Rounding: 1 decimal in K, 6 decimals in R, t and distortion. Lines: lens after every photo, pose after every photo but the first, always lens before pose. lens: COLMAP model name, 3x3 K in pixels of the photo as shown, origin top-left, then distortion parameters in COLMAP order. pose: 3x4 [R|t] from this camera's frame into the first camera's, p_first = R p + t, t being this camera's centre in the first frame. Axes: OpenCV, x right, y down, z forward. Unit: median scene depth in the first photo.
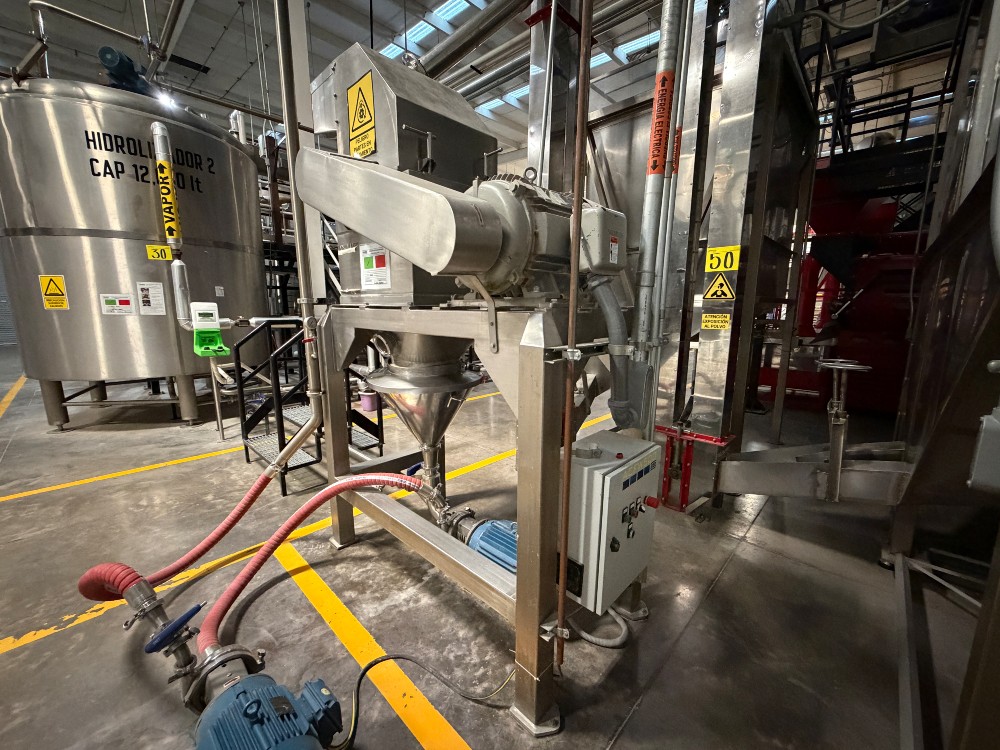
lens RADIAL K [[399.2, 0, 498.8], [0, 399.2, 374.8], [0, 0, 1]] dist [0.001236, 0.000013]
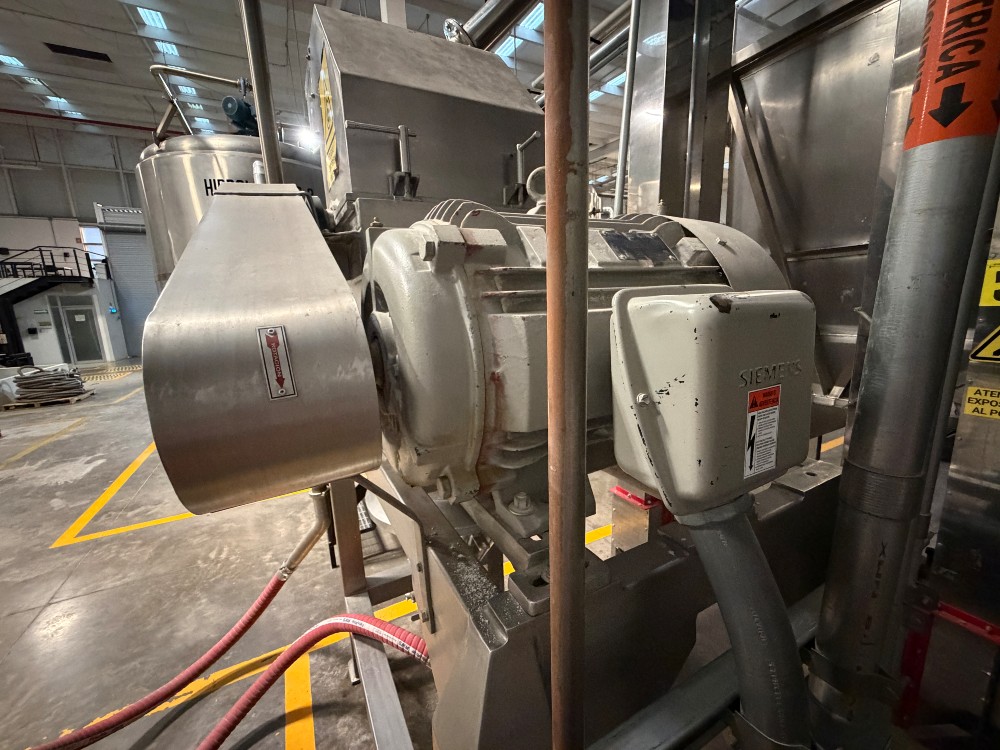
lens RADIAL K [[399.2, 0, 499.2], [0, 399.2, 375.4], [0, 0, 1]] dist [0.001236, 0.000013]
pose [[0.950270, 0.018133, -0.310899, 0.096305], [-0.012345, 0.999712, 0.020573, -0.174100], [0.311182, -0.015712, 0.950220, 0.327253]]
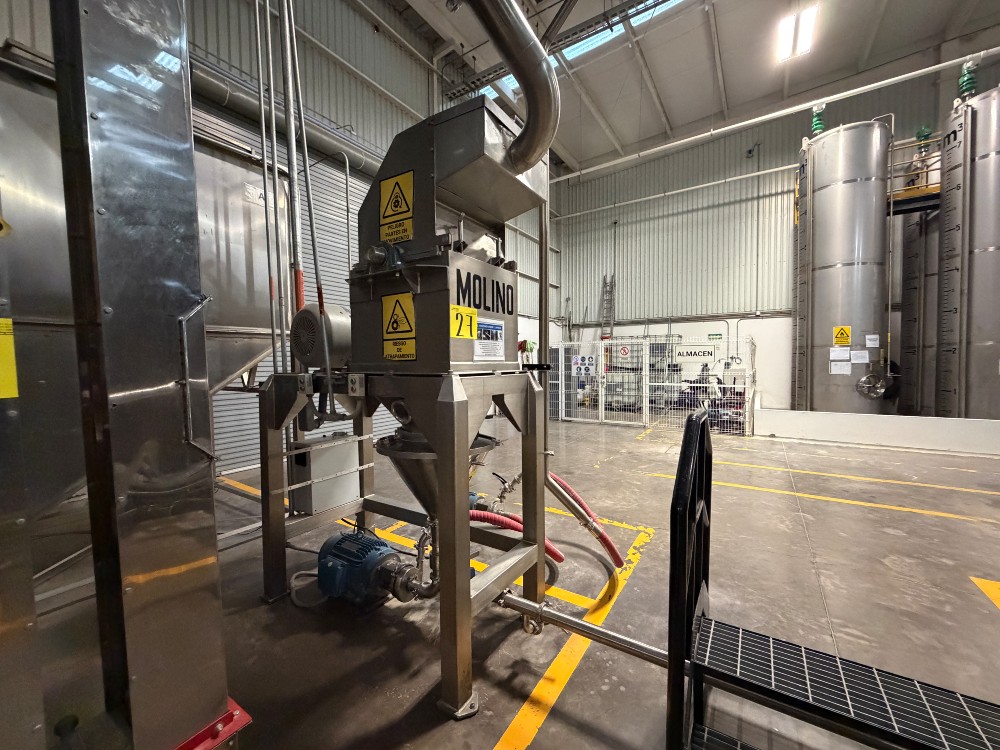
lens RADIAL K [[399.2, 0, 499.0], [0, 399.2, 378.8], [0, 0, 1]] dist [0.001236, 0.000013]
pose [[-0.982565, 0.015556, -0.185267, -0.129110], [-0.024765, 0.976662, 0.213349, -0.321390], [0.184262, 0.214218, -0.959249, 1.702396]]
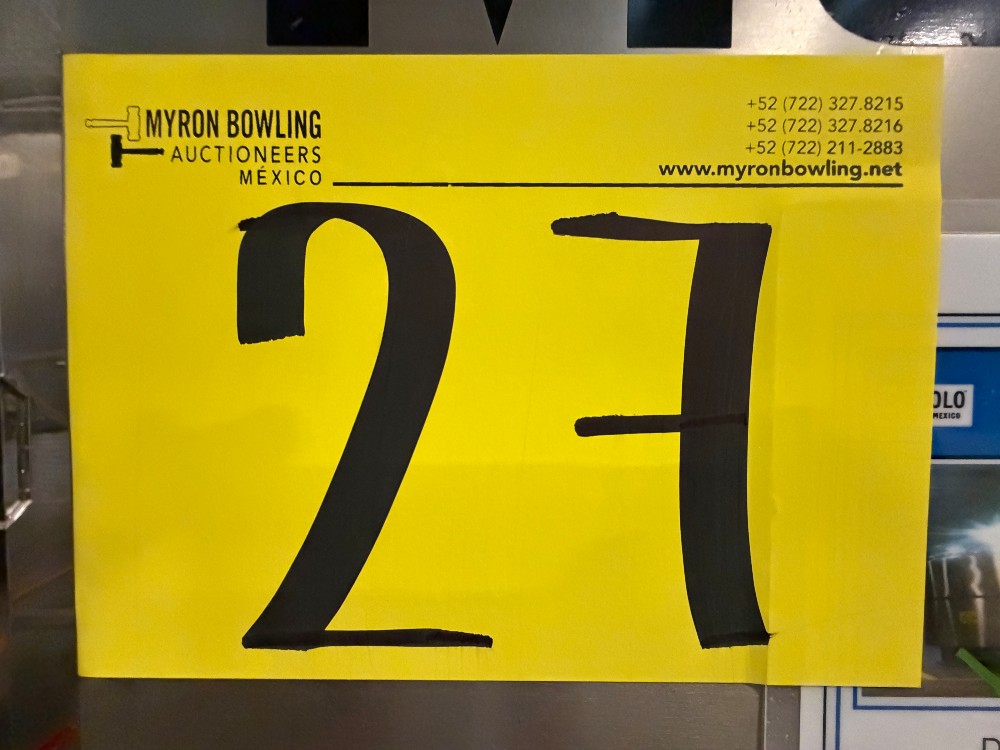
lens RADIAL K [[399.2, 0, 500.1], [0, 399.2, 374.7], [0, 0, 1]] dist [0.001236, 0.000013]
pose [[-0.690729, -0.017334, 0.722906, -0.228979], [0.123623, 0.982164, 0.141670, -0.270381], [-0.712468, 0.187223, -0.676267, 1.000599]]
